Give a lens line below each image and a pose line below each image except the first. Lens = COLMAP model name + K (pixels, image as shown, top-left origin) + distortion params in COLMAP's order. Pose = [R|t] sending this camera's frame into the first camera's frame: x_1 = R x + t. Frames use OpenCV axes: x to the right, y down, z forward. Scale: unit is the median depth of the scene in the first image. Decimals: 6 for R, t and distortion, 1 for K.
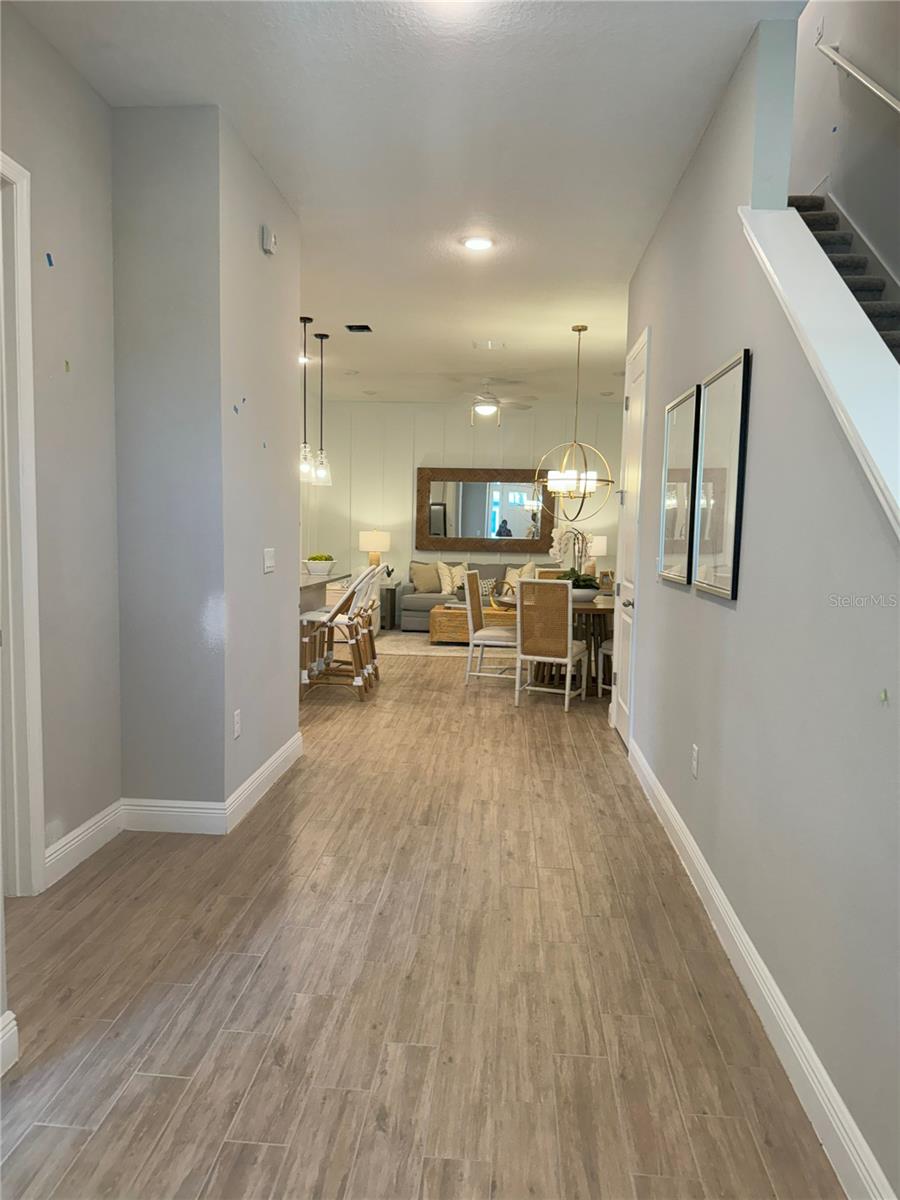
lens RADIAL K [[852.6, 0, 444.9], [0, 852.6, 601.6], [0, 0, 1]] dist [0.059313, -0.067684]
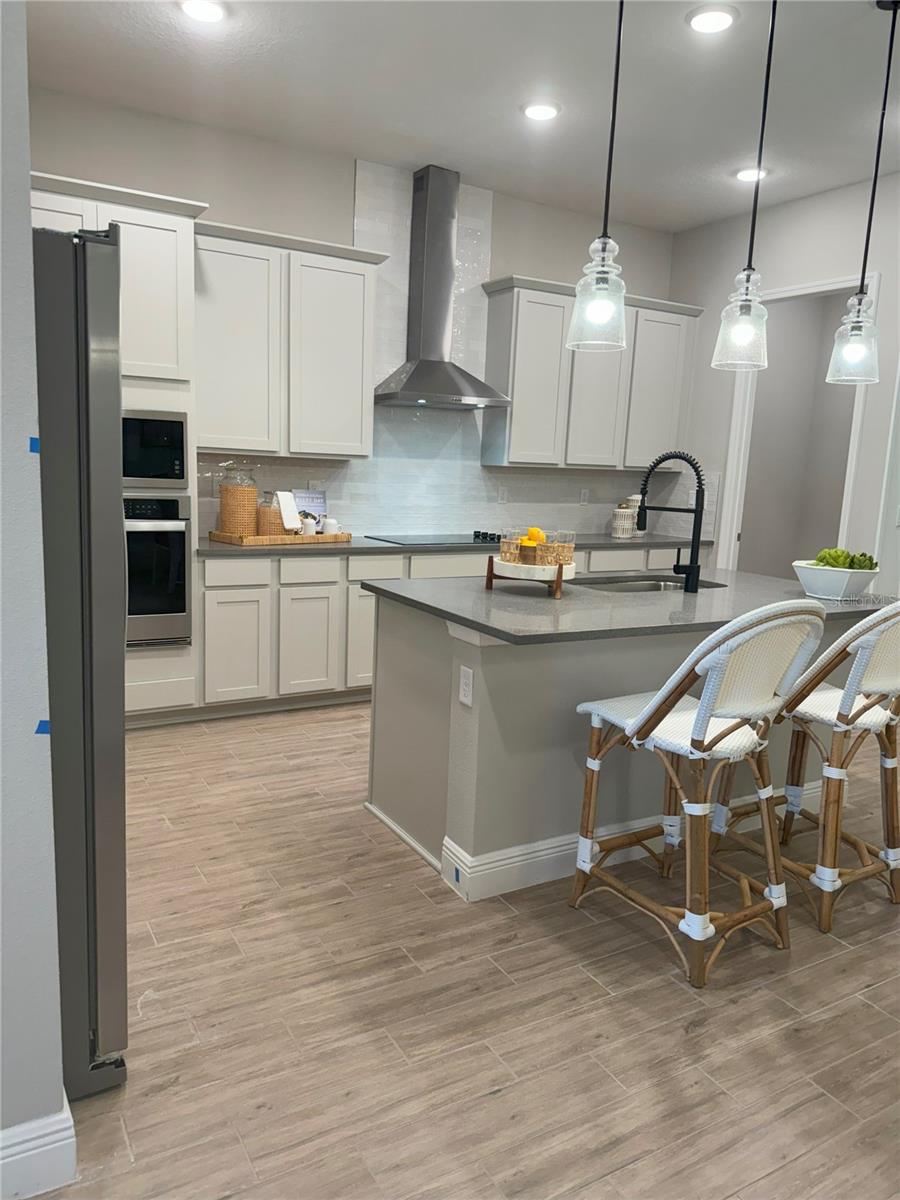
lens RADIAL K [[852.6, 0, 444.9], [0, 852.6, 601.6], [0, 0, 1]] dist [0.059313, -0.067684]
pose [[0.599193, 0.138718, -0.788495, 0.056368], [-0.109617, 0.989815, 0.090835, -0.034034], [0.793065, 0.032005, 0.608296, 0.414444]]
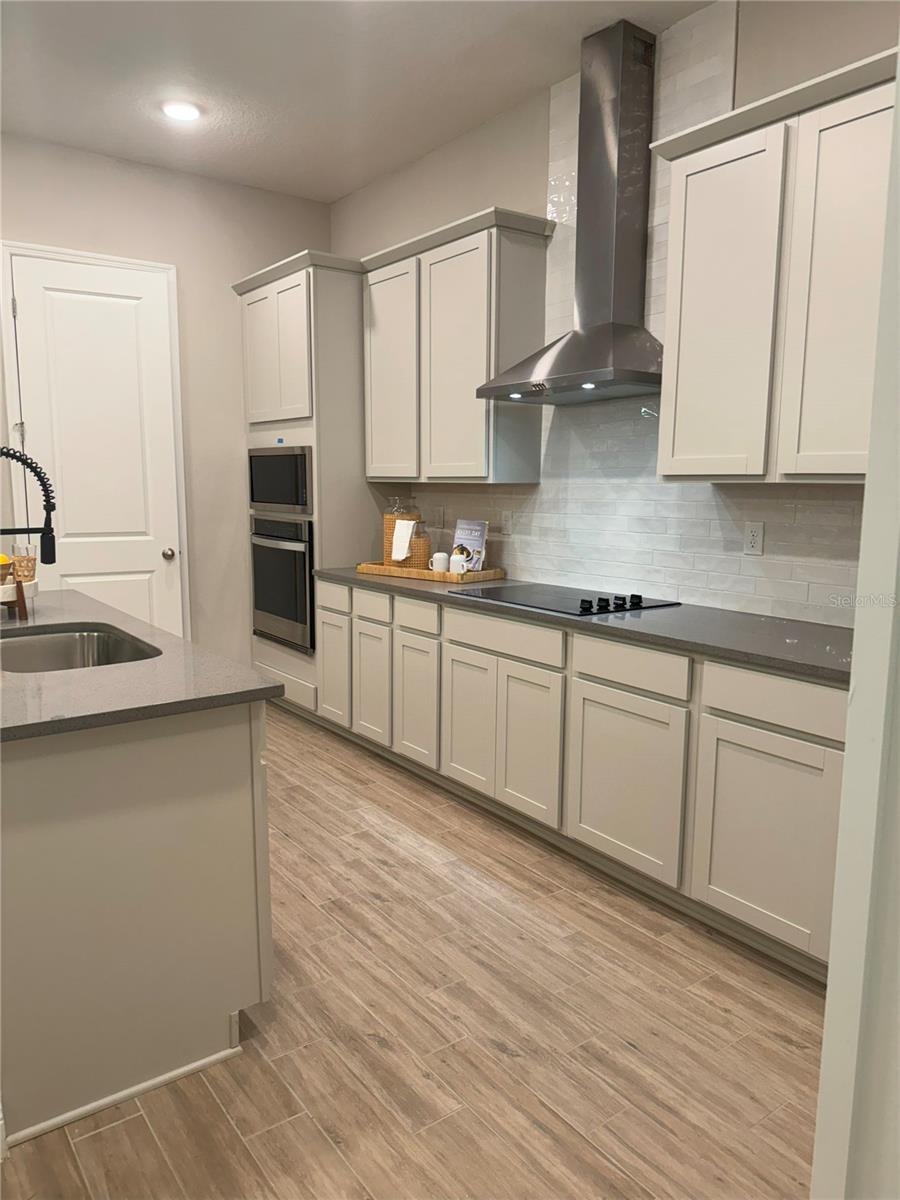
lens RADIAL K [[844.0, 0, 448.9], [0, 844.0, 607.5], [0, 0, 1]] dist [0.051446, -0.067572]
pose [[-0.746842, 0.074185, -0.660851, -0.092270], [-0.082489, 0.975748, 0.202758, -0.081661], [0.659865, 0.205941, -0.722610, 0.906969]]
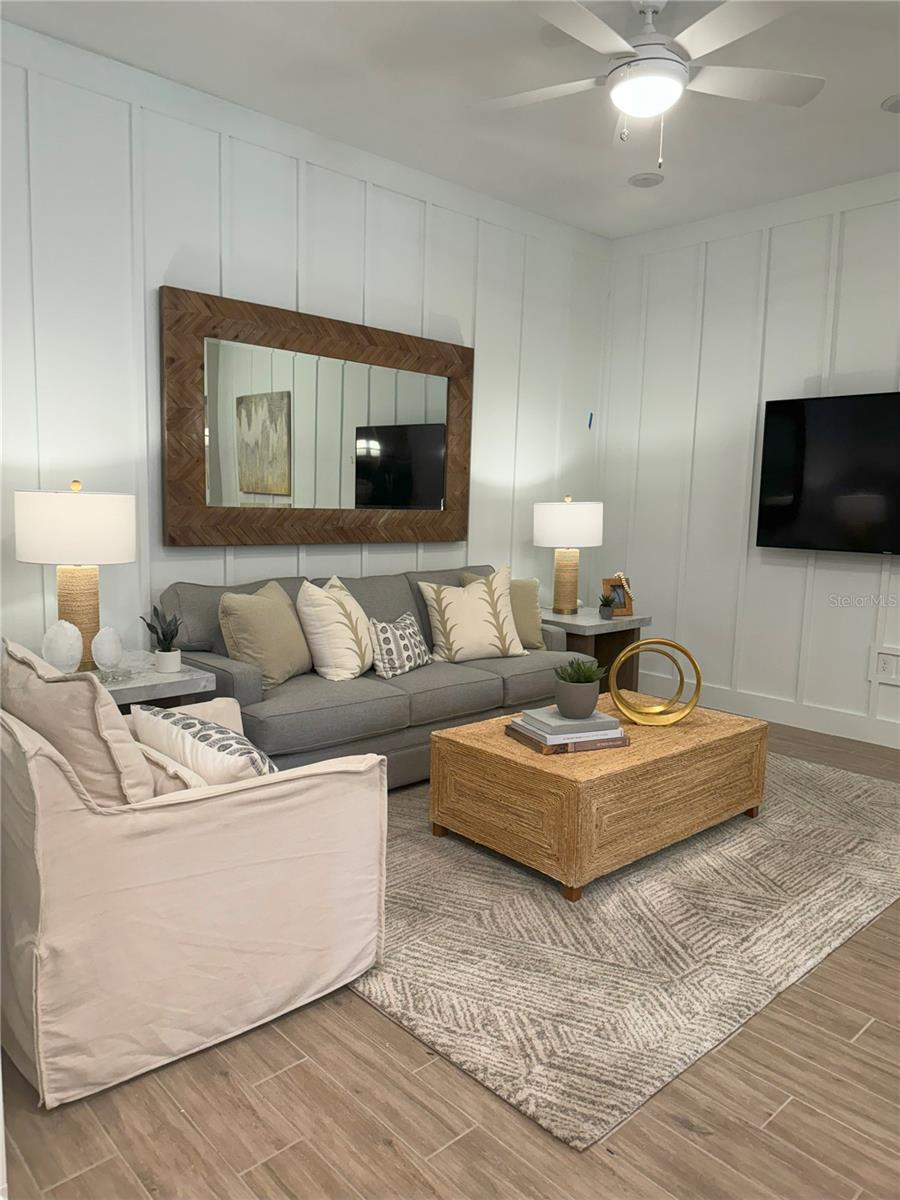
lens RADIAL K [[844.0, 0, 448.9], [0, 844.0, 607.5], [0, 0, 1]] dist [0.051446, -0.067572]
pose [[0.660802, -0.096670, 0.744309, -0.218807], [0.049305, 0.995120, 0.085472, -0.063604], [-0.748939, -0.019782, 0.662344, 0.749063]]
